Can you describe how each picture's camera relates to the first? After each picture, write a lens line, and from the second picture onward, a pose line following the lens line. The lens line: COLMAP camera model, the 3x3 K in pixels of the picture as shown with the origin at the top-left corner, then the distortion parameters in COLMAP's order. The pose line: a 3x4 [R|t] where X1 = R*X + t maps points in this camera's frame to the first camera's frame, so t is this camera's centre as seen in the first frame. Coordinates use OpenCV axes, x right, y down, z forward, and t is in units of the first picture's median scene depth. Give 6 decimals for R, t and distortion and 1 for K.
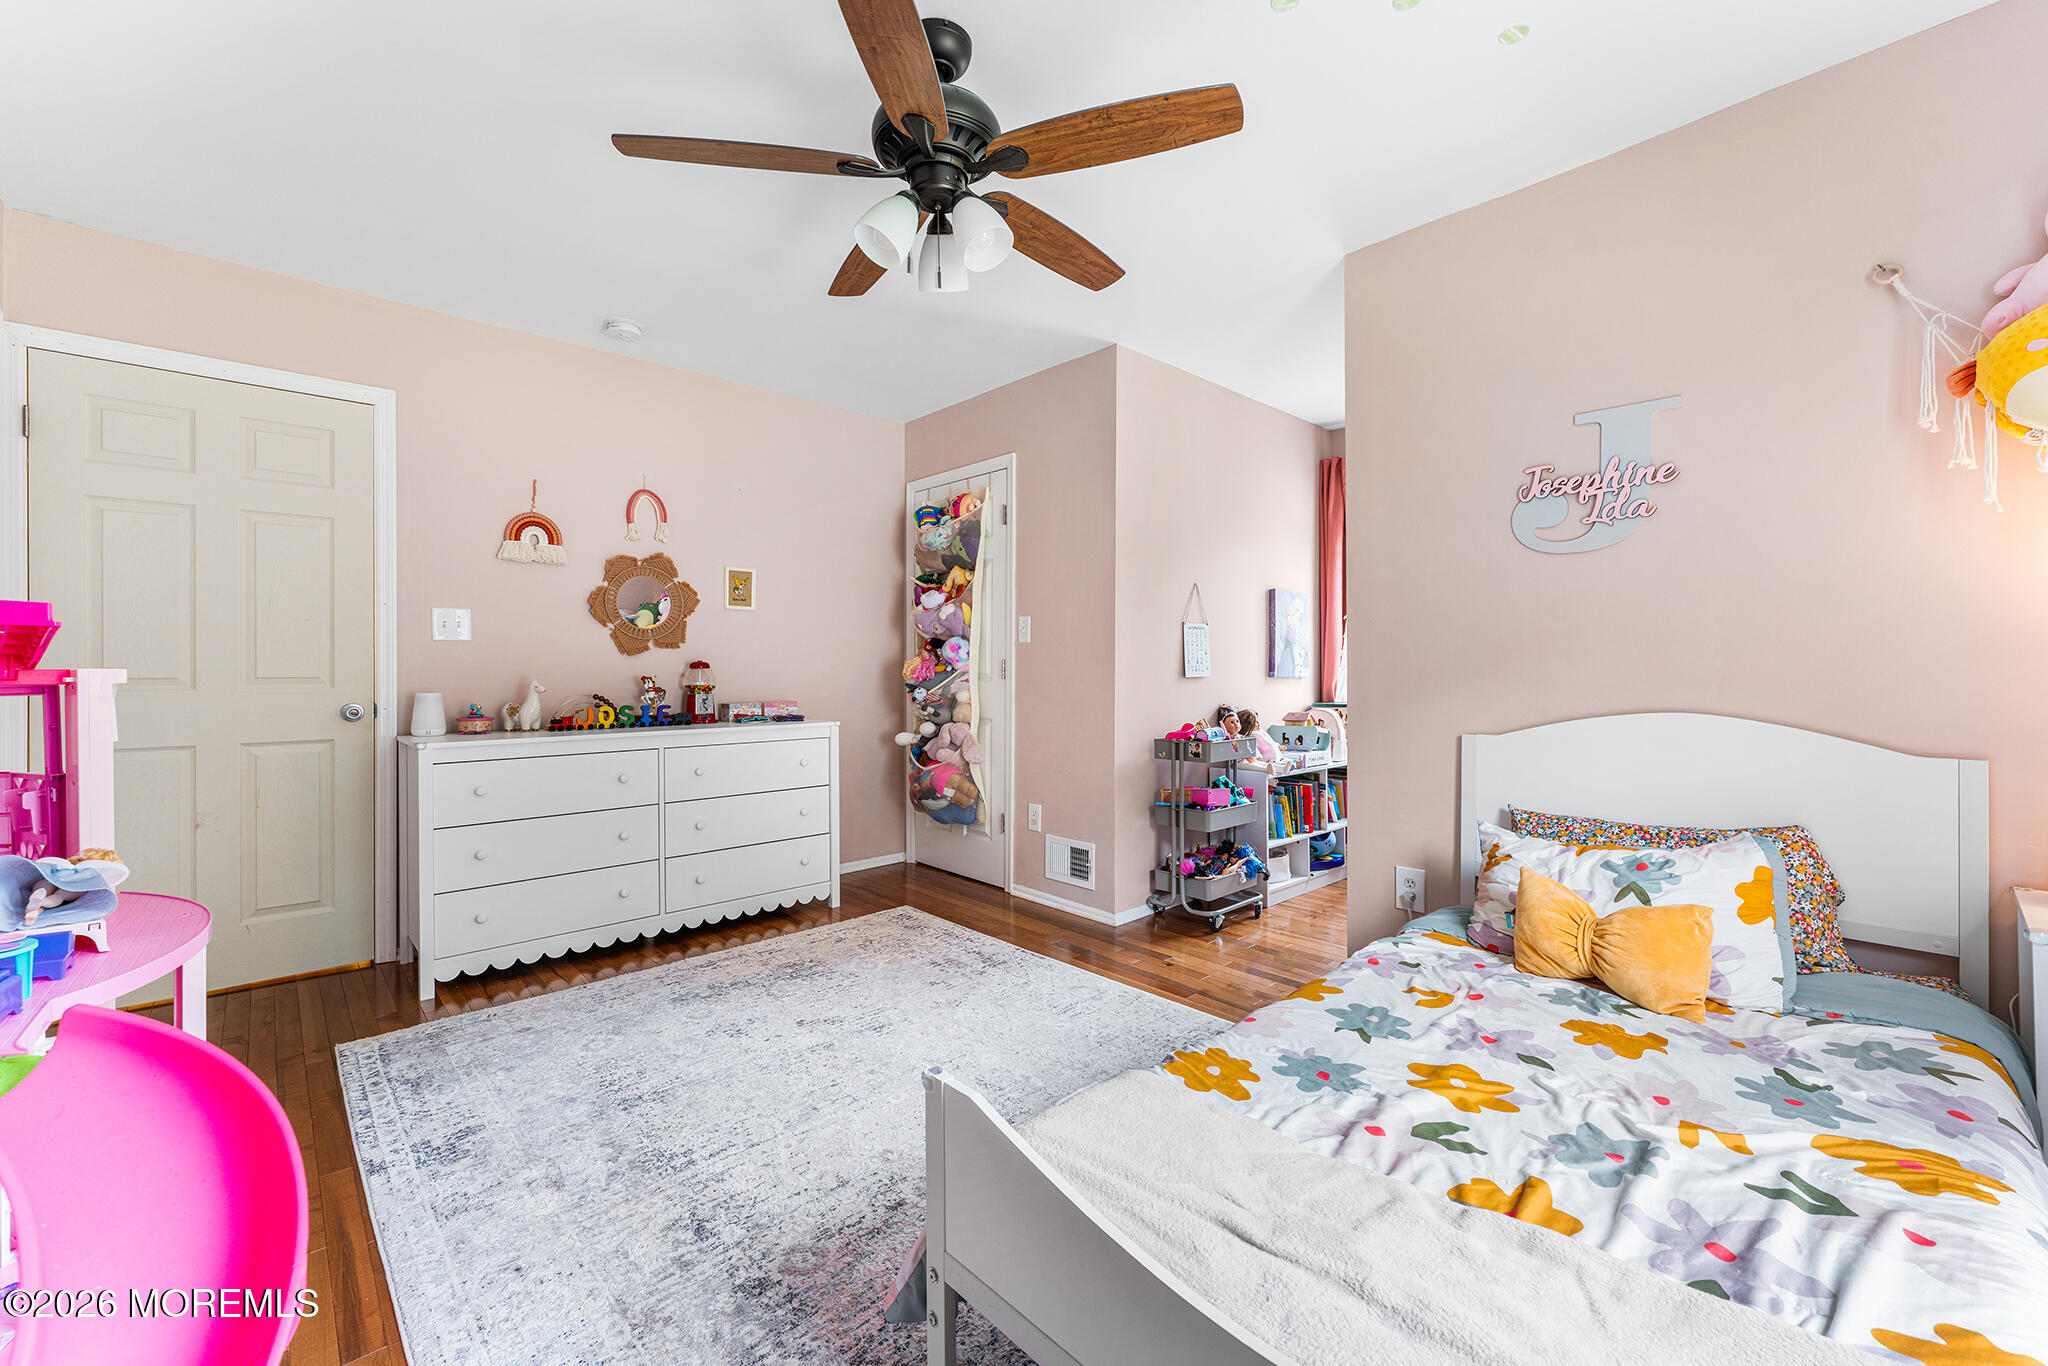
lens RADIAL K [[828.8, 0, 1028.8], [0, 828.8, 670.2], [0, 0, 1]] dist [0.000965, -0.001378]
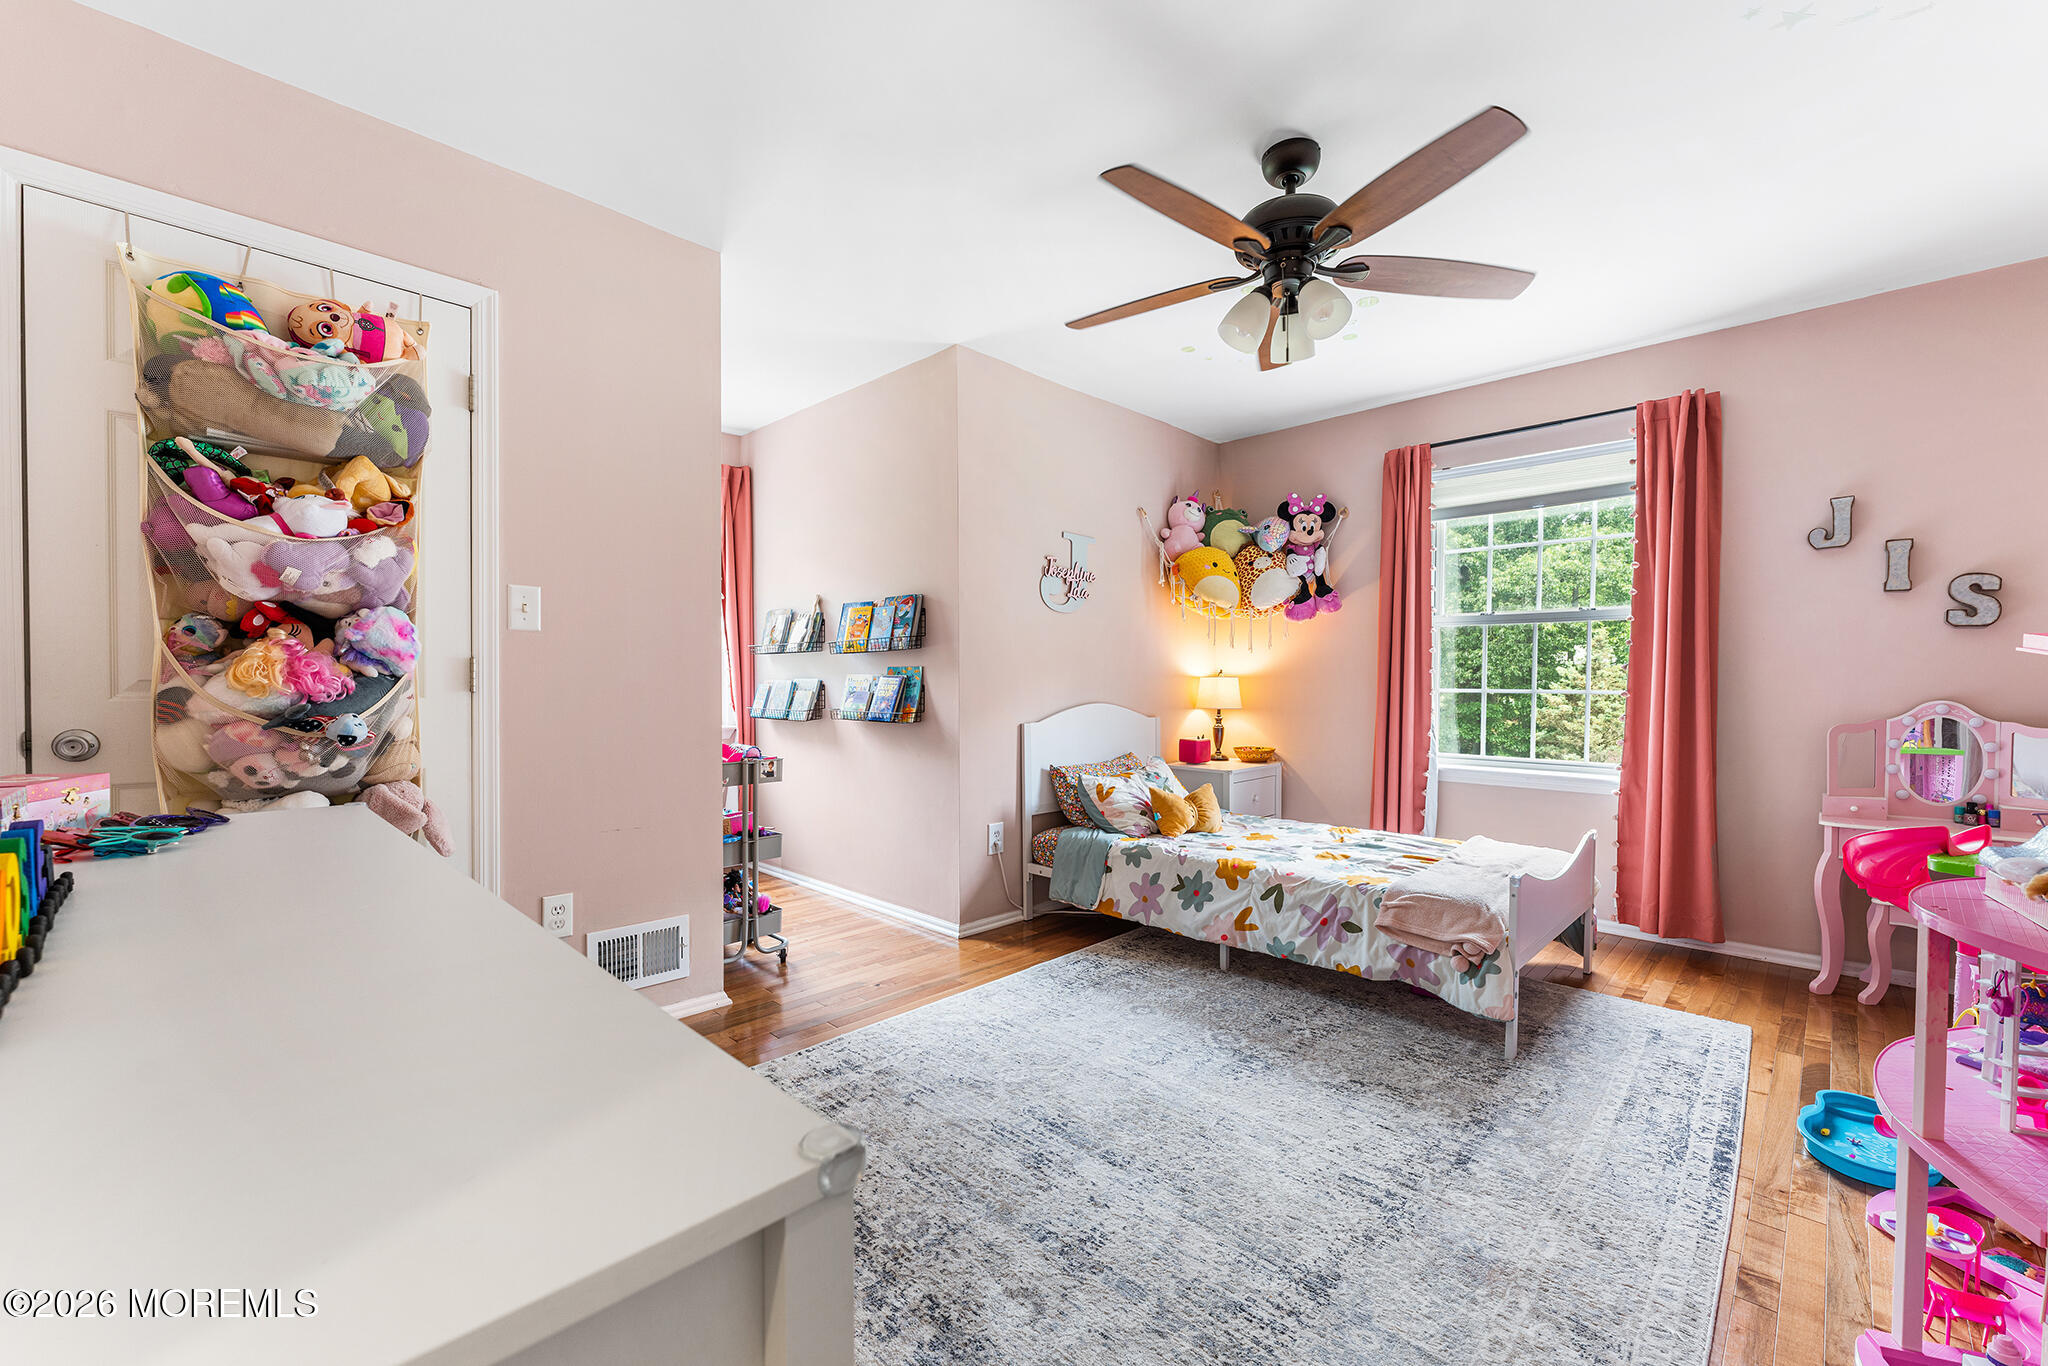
lens RADIAL K [[828.8, 0, 1028.2], [0, 828.8, 698.5], [0, 0, 1]] dist [0.000965, -0.001378]
pose [[-0.043488, -0.020844, 0.998836, -0.704878], [-0.006417, 0.999768, 0.020584, 0.001049], [-0.999033, -0.005514, -0.043612, 0.769145]]
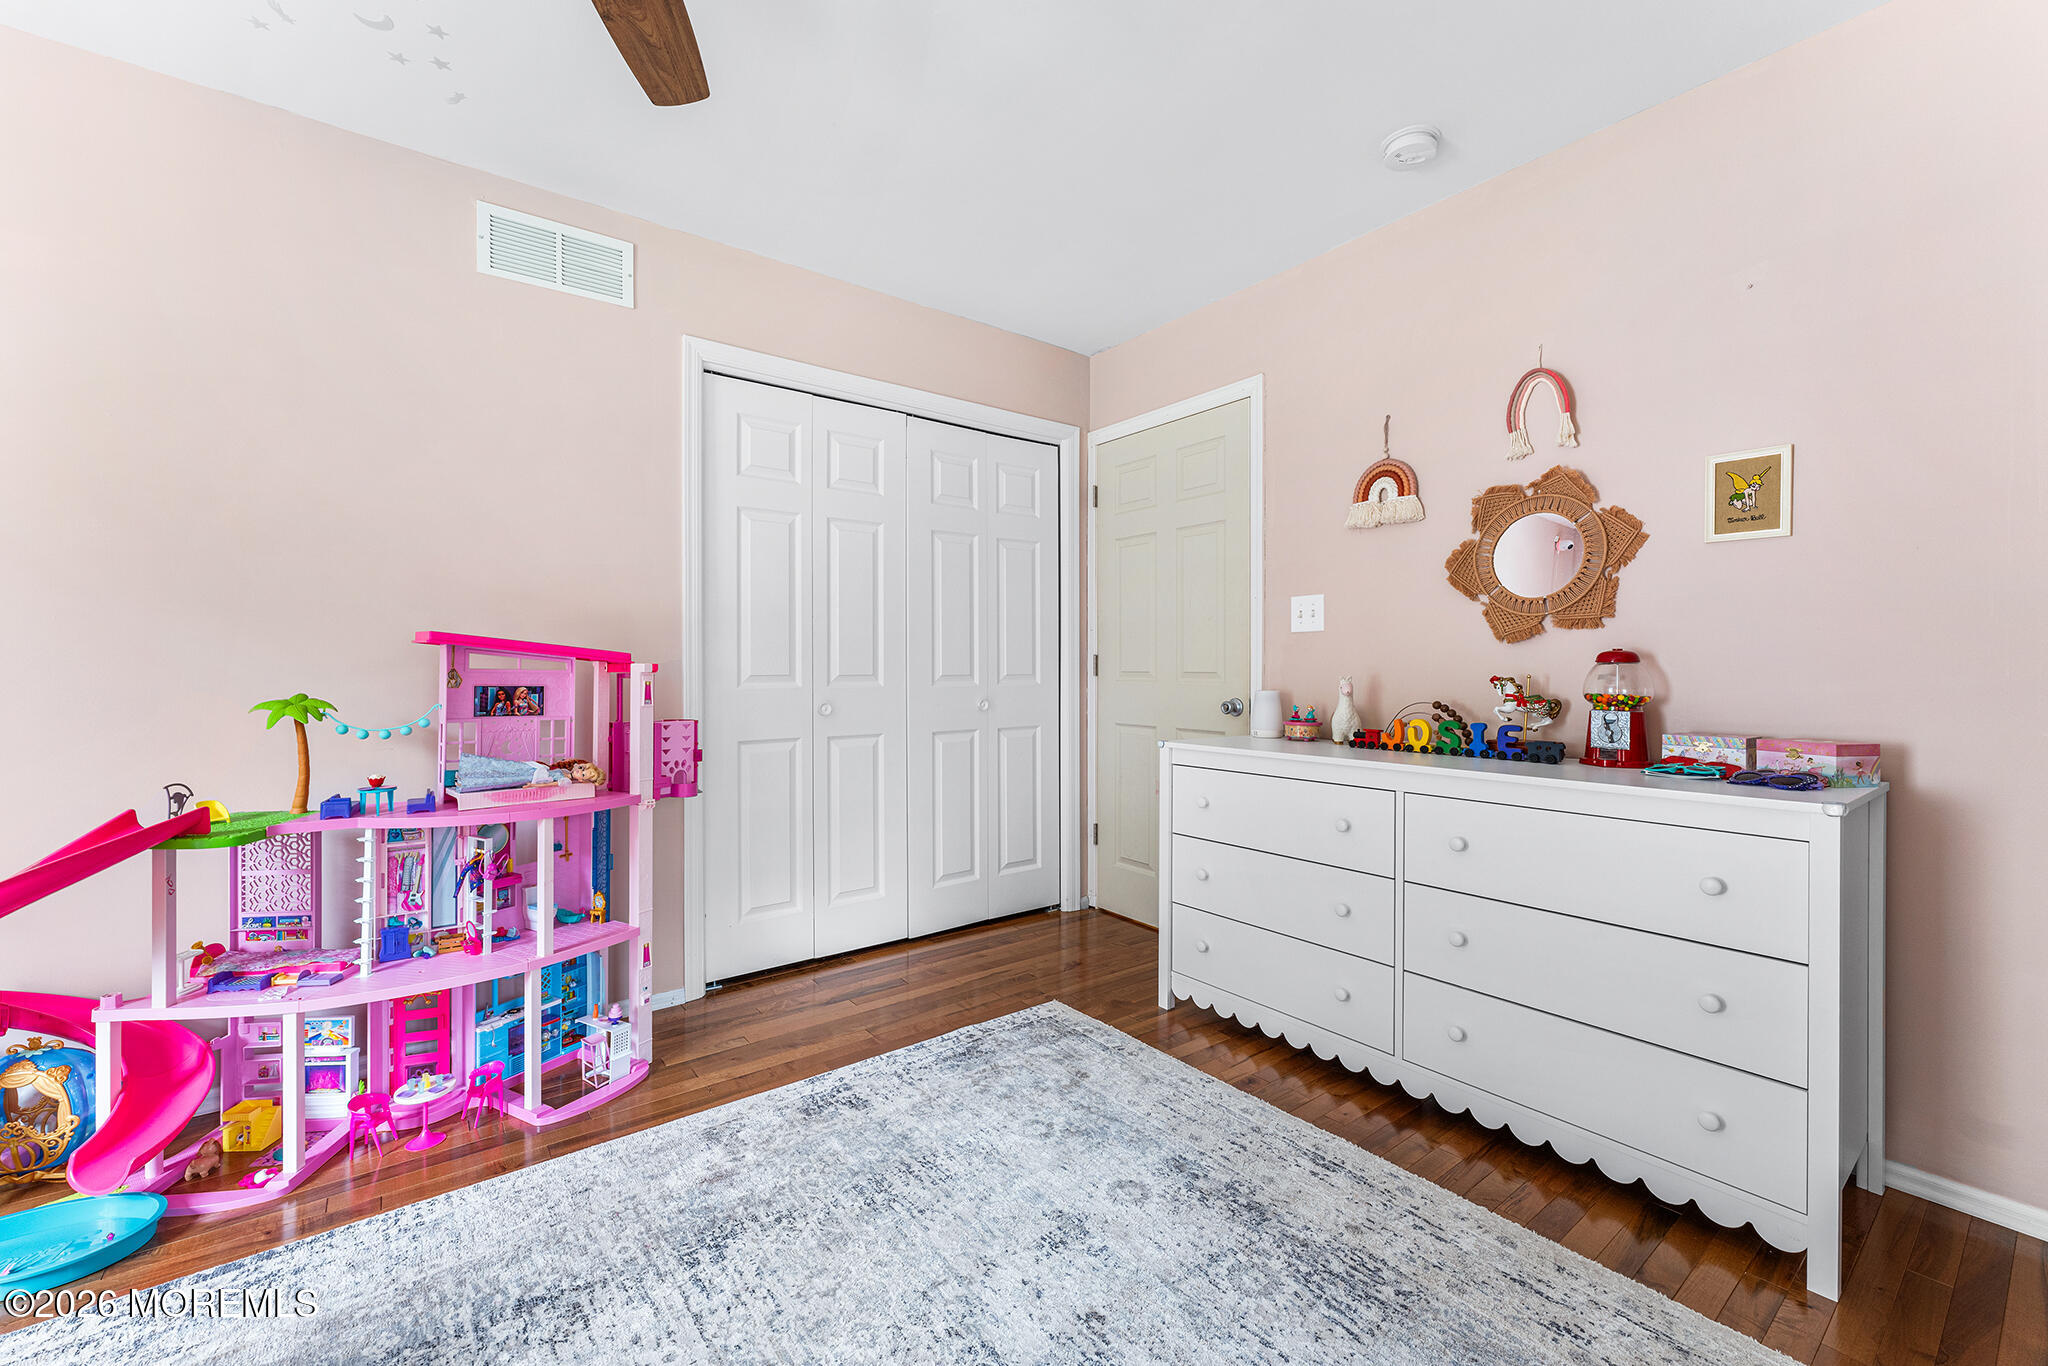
lens RADIAL K [[828.8, 0, 1016.8], [0, 828.8, 666.6], [0, 0, 1]] dist [0.000965, -0.001378]
pose [[-0.107671, 0.005328, -0.994172, 0.197892], [0.001782, 0.999985, 0.005166, -0.003782], [0.994185, -0.001216, -0.107679, 0.740987]]
